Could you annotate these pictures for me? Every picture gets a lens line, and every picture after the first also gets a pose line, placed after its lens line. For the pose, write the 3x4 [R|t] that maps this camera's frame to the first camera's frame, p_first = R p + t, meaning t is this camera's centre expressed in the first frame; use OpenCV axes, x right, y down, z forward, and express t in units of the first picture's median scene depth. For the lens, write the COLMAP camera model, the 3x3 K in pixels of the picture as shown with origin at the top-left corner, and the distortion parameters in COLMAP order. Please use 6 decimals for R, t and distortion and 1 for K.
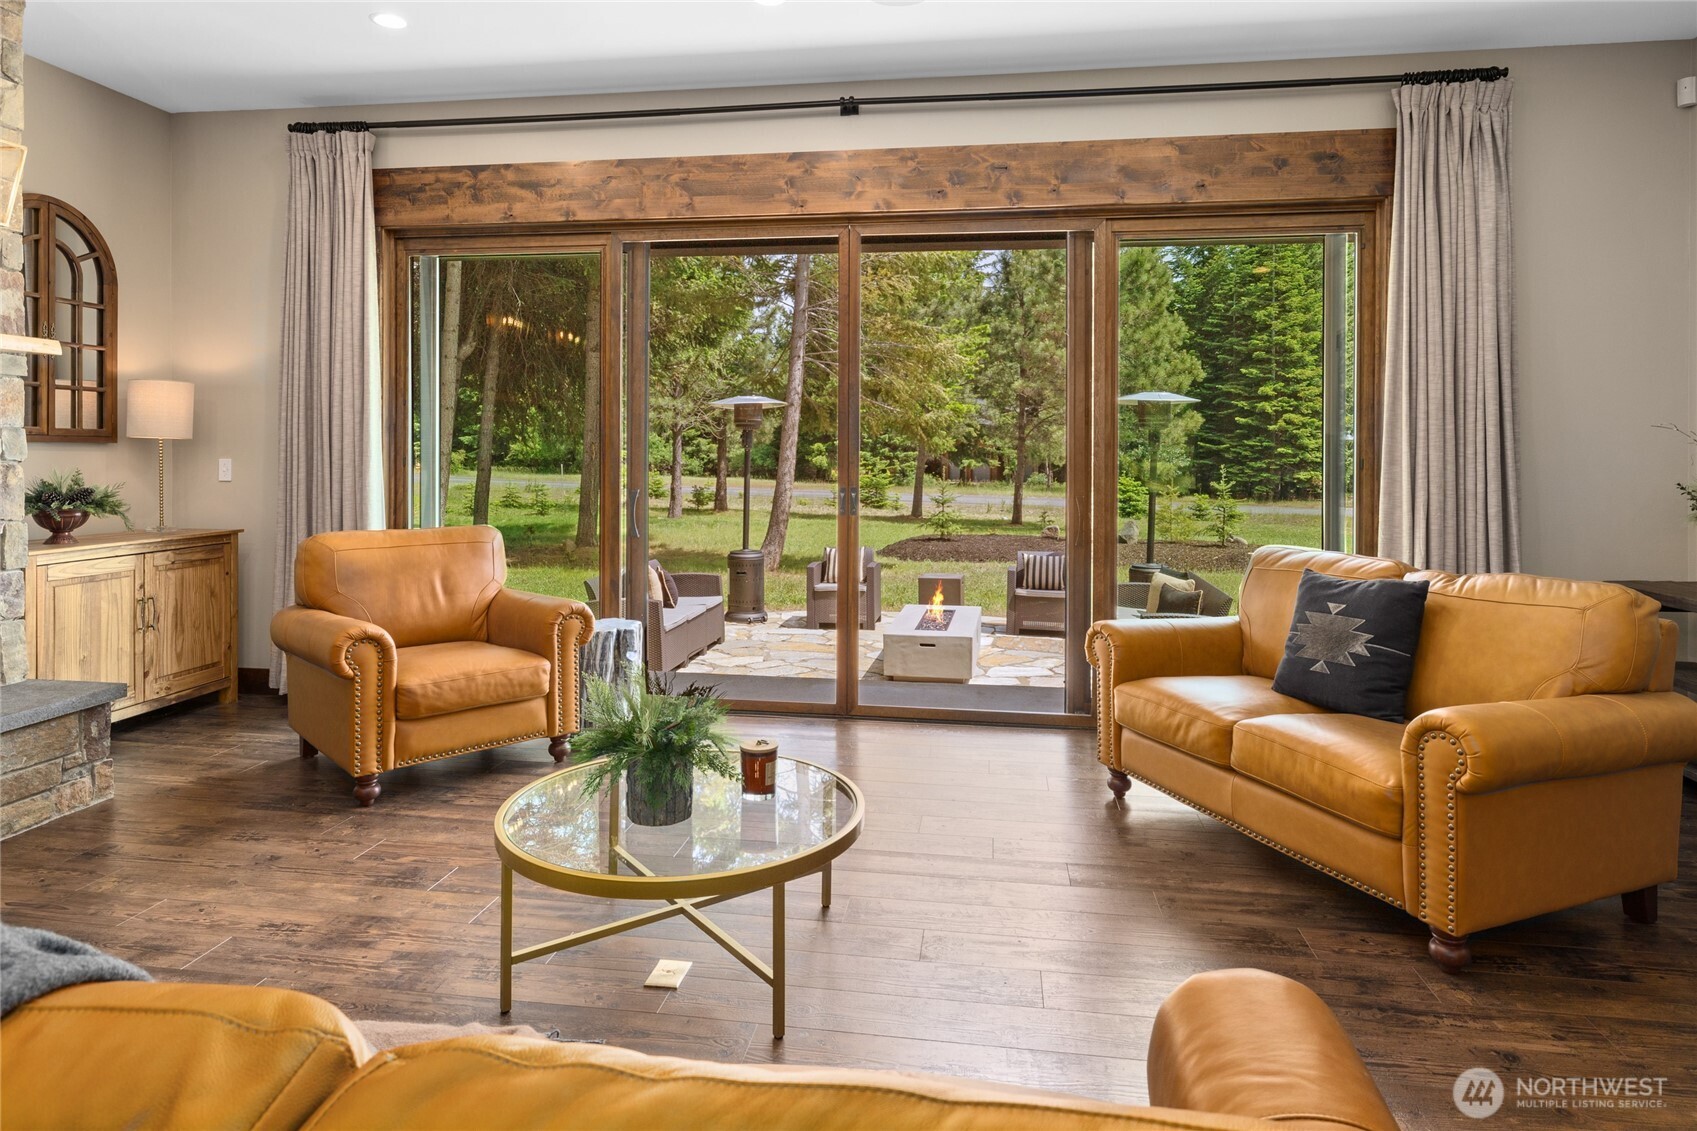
lens RADIAL K [[981.0, 0, 881.0], [0, 981.0, 460.5], [0, 0, 1]] dist [0.000857, -0.000802]
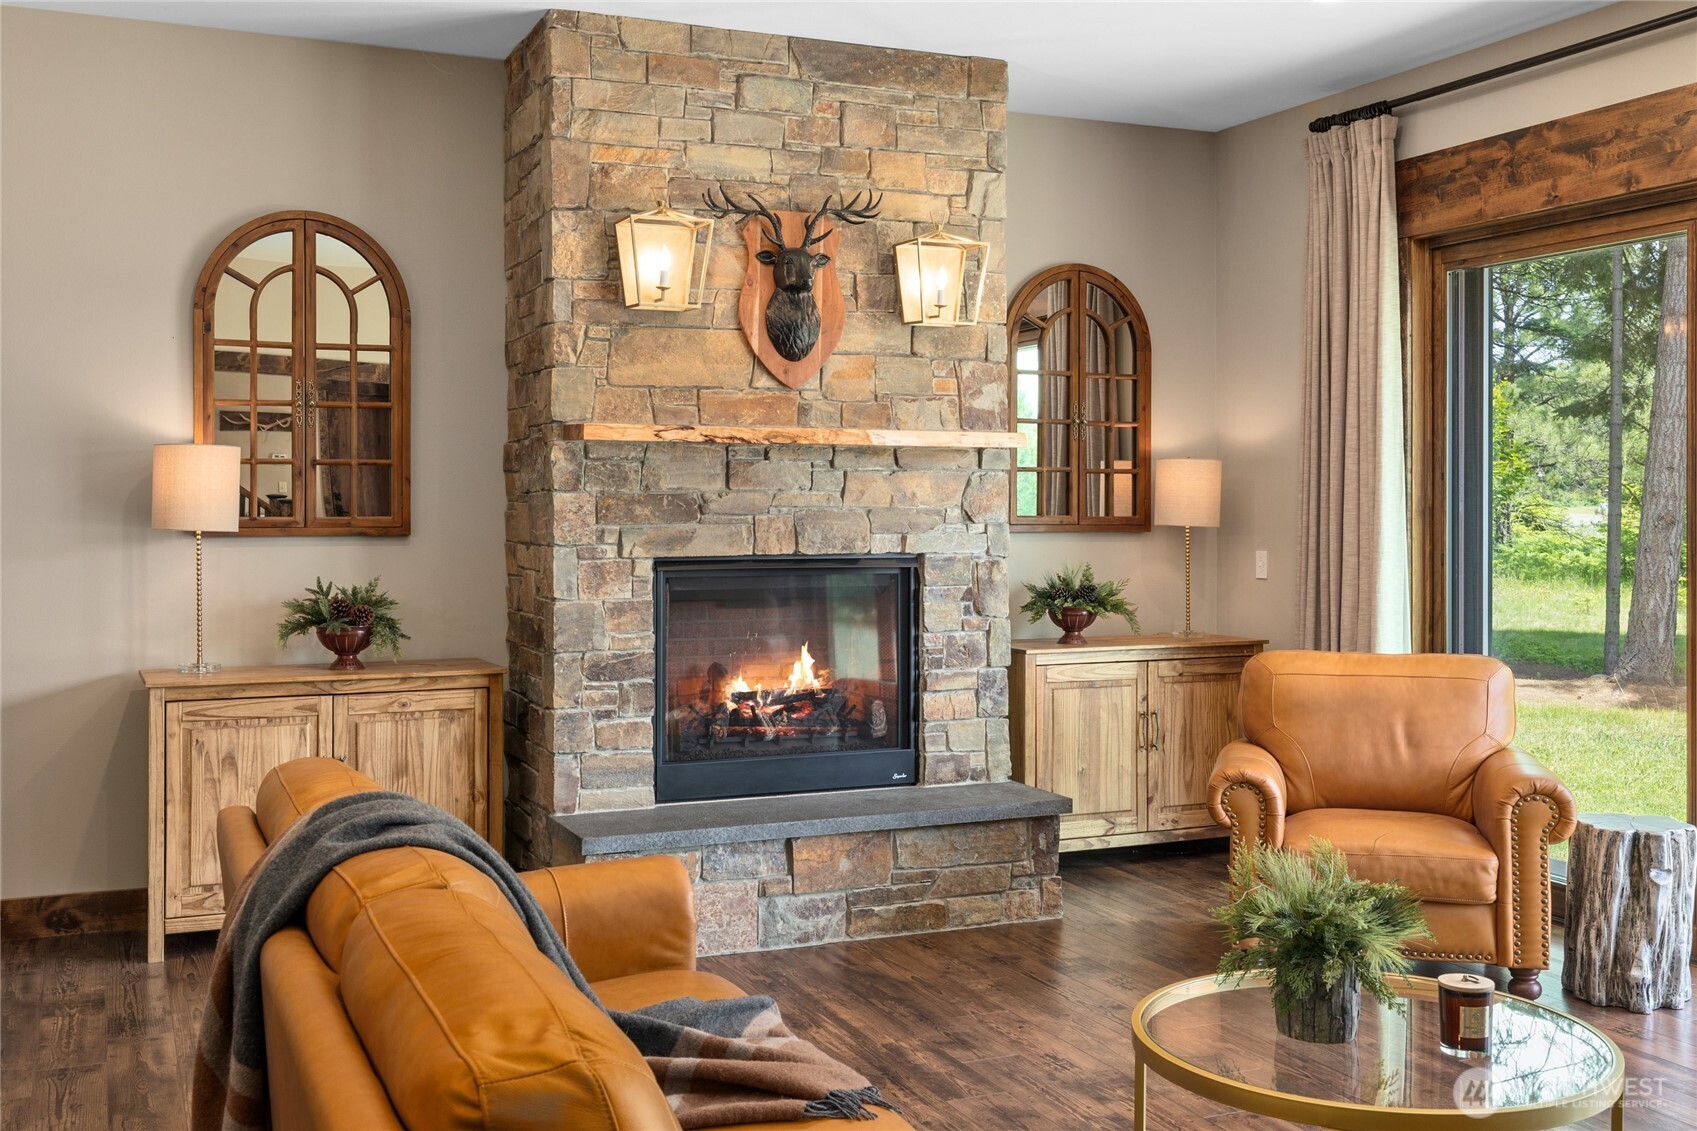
lens RADIAL K [[1717.4, 0, 874.0], [0, 1717.4, 535.4], [0, 0, 1]] dist [0.001042, 0.000000]
pose [[0.541993, 0.009768, -0.840326, 0.380654], [-0.007376, 0.999949, 0.006866, -0.024307], [0.840351, 0.002477, 0.542037, -0.029014]]
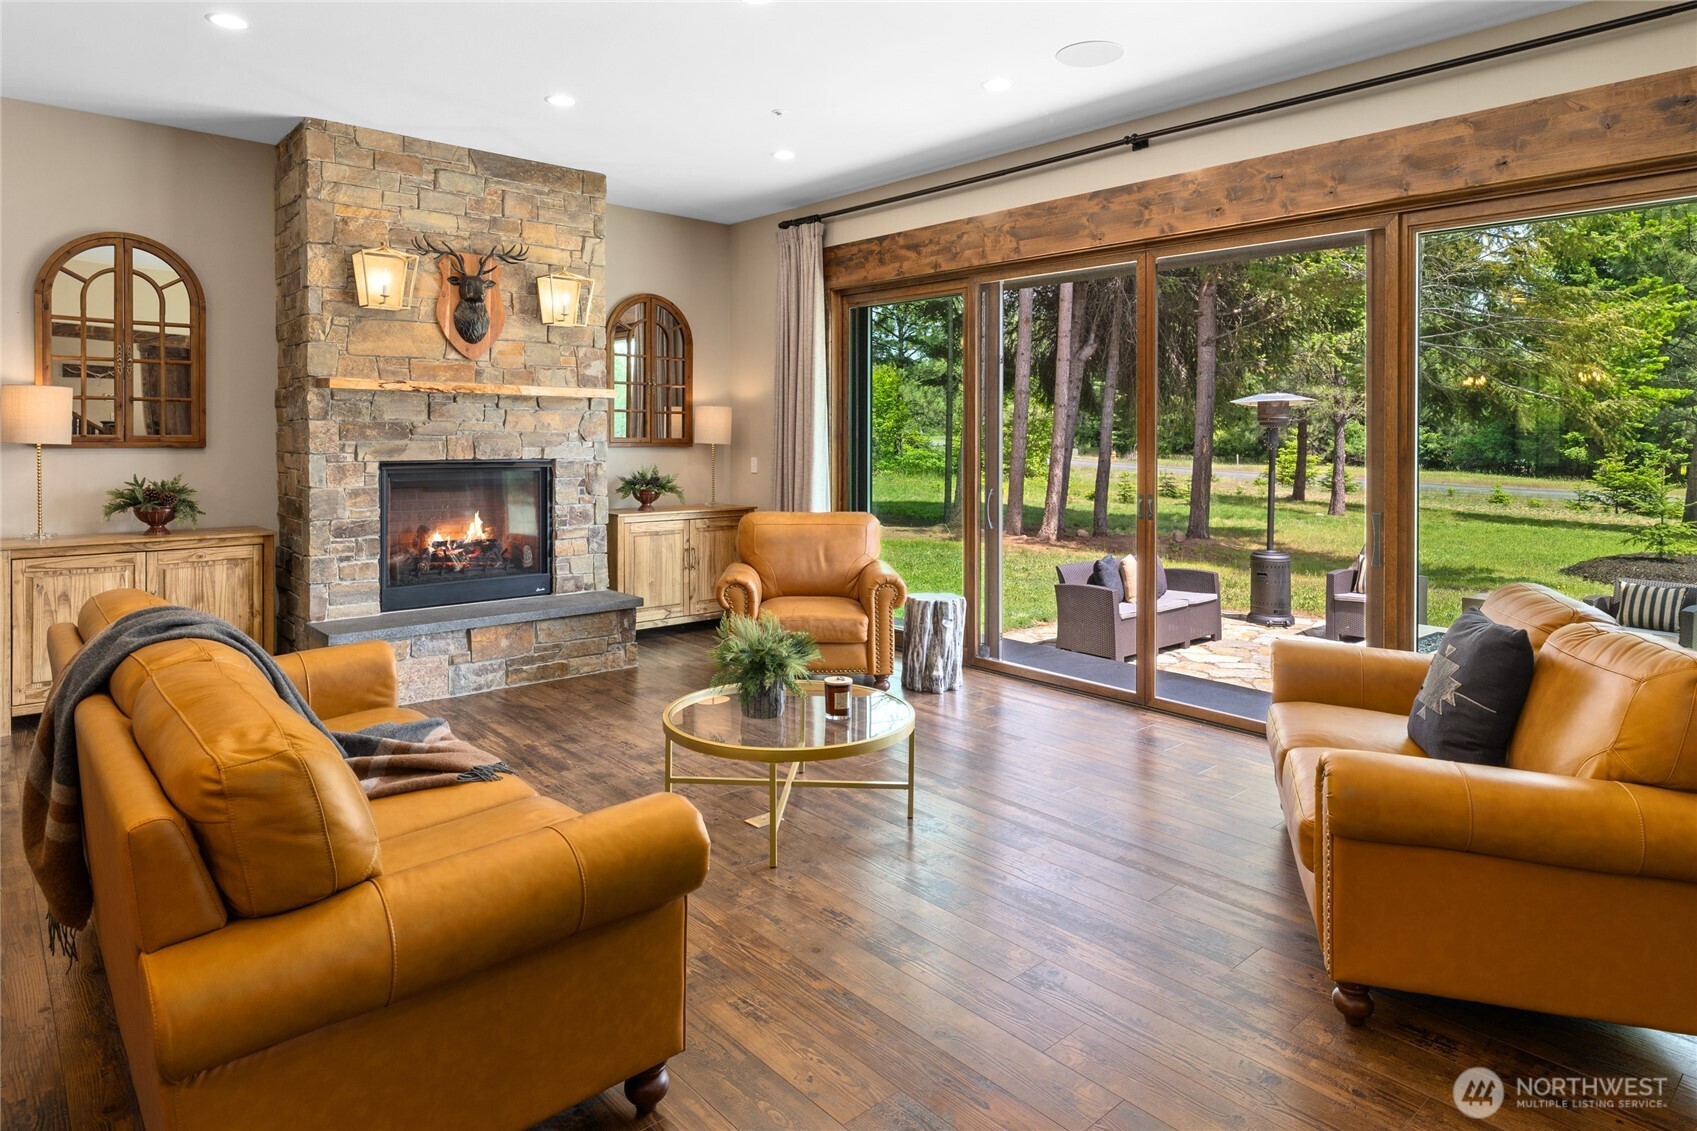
lens RADIAL K [[981.0, 0, 867.4], [0, 981.0, 456.3], [0, 0, 1]] dist [0.000857, -0.000802]
pose [[0.779088, 0.014548, -0.626745, 0.419092], [-0.010689, 0.999894, 0.009922, -0.022255], [0.626823, -0.001031, 0.779161, -0.029090]]
